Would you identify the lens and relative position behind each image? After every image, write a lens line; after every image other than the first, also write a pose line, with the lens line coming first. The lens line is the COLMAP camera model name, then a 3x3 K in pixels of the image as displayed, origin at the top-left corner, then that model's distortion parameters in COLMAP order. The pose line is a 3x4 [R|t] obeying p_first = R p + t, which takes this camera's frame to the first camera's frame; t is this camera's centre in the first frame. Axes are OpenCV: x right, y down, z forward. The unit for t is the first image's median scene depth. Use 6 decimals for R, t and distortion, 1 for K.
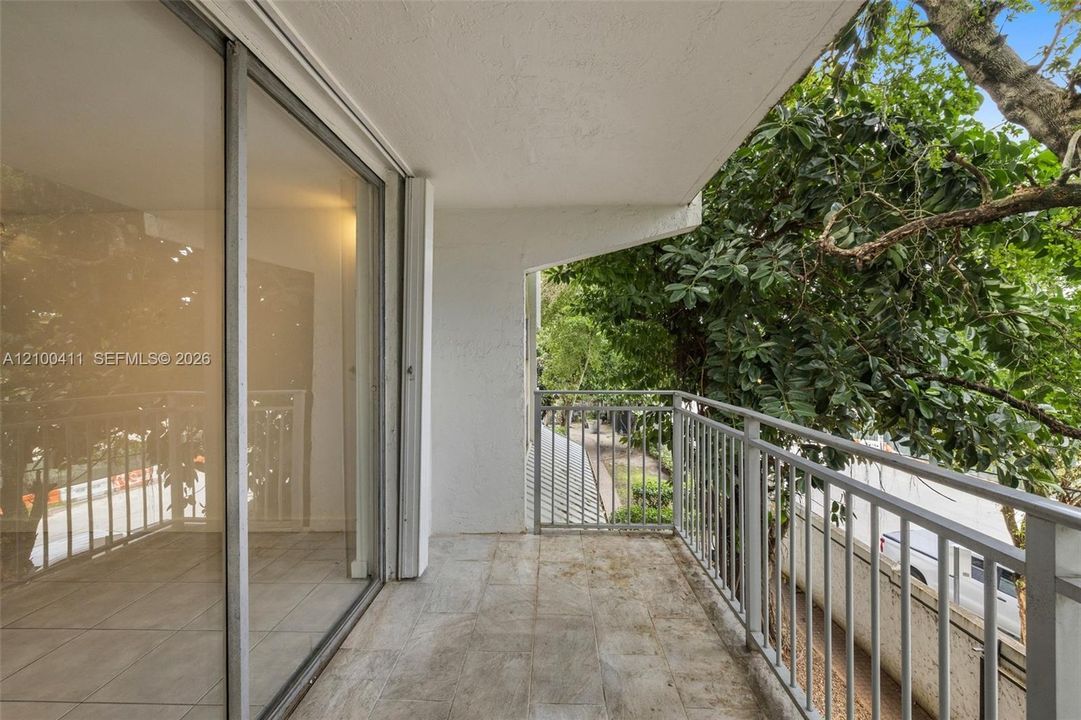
lens RADIAL K [[455.1, 0, 541.5], [0, 455.1, 344.2], [0, 0, 1]] dist [-0.001177, 0.003847]
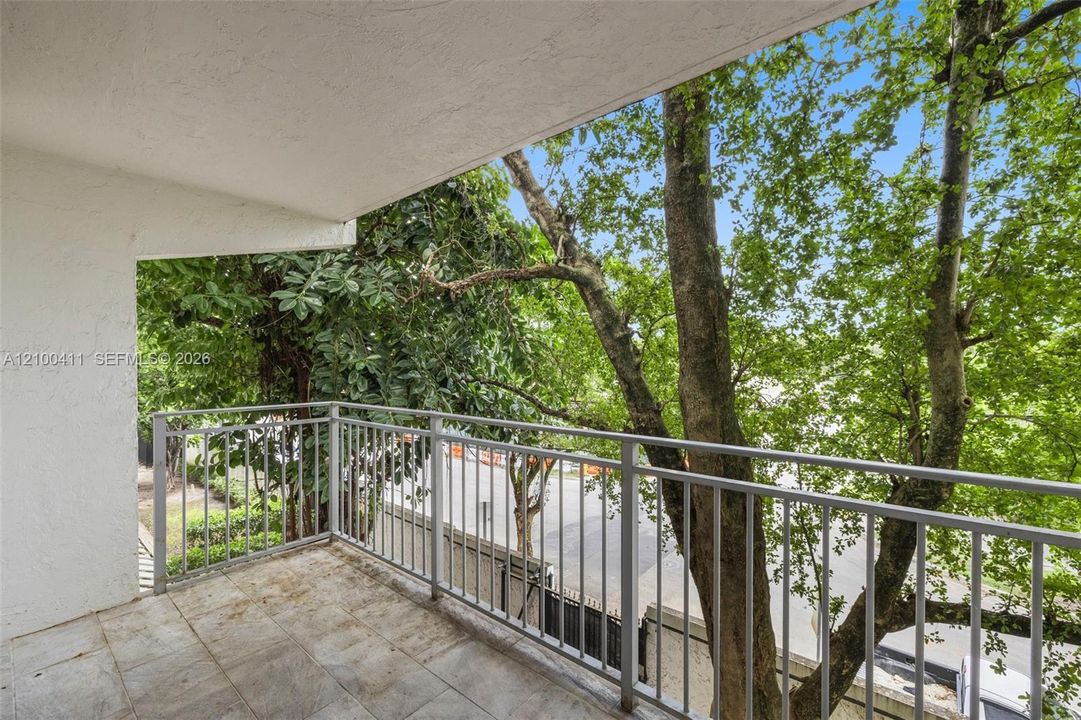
lens RADIAL K [[455.9, 0, 540.3], [0, 455.9, 356.4], [0, 0, 1]] dist [0.000897, 0.000239]
pose [[0.624345, 0.011407, 0.781066, -0.124719], [-0.015779, 0.999874, -0.001989, -0.003934], [-0.780990, -0.011083, 0.624446, -0.007289]]
